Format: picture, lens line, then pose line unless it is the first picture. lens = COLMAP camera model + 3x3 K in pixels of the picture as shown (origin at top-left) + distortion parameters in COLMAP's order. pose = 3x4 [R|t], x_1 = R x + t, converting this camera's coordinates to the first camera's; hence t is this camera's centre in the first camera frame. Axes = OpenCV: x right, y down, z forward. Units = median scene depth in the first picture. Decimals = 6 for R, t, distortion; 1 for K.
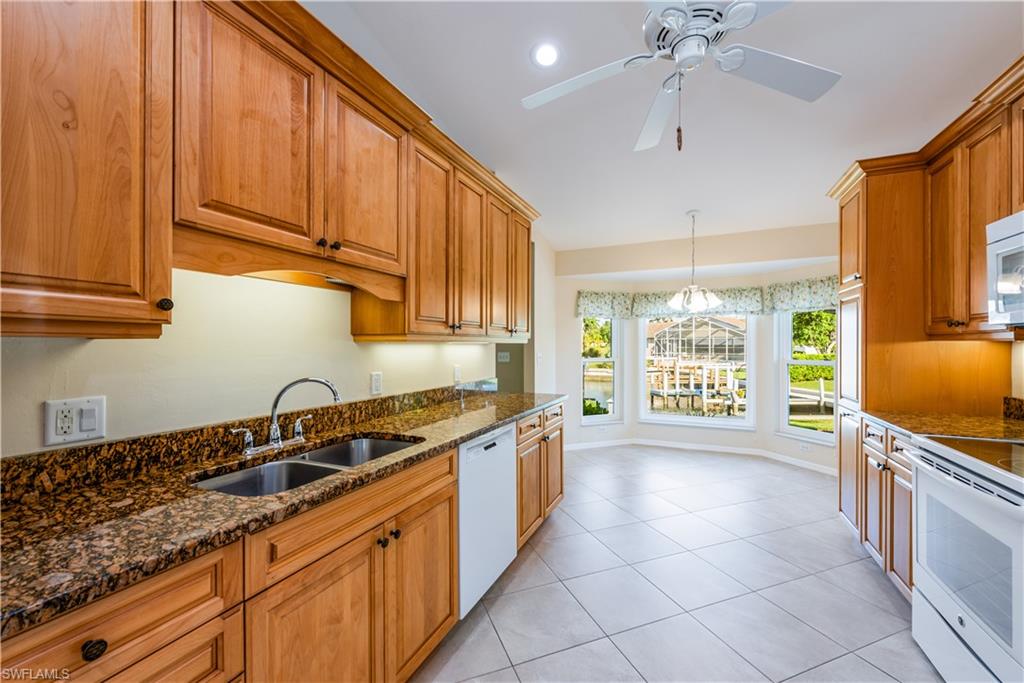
lens RADIAL K [[402.2, 0, 510.6], [0, 402.2, 345.0], [0, 0, 1]] dist [0.001465, 0.000035]
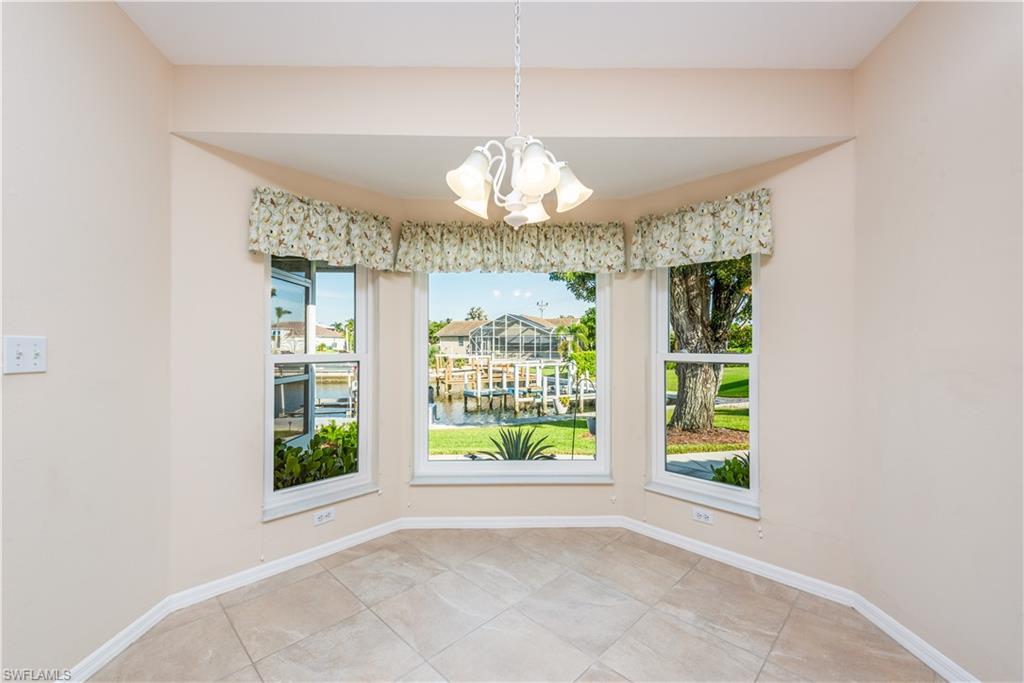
lens RADIAL K [[402.2, 0, 510.6], [0, 402.2, 345.0], [0, 0, 1]] dist [0.001465, 0.000035]
pose [[0.904928, 0.000437, 0.425564, 0.050063], [-0.001240, 0.999998, 0.001610, 0.004713], [-0.425563, -0.001985, 0.904927, 0.114582]]
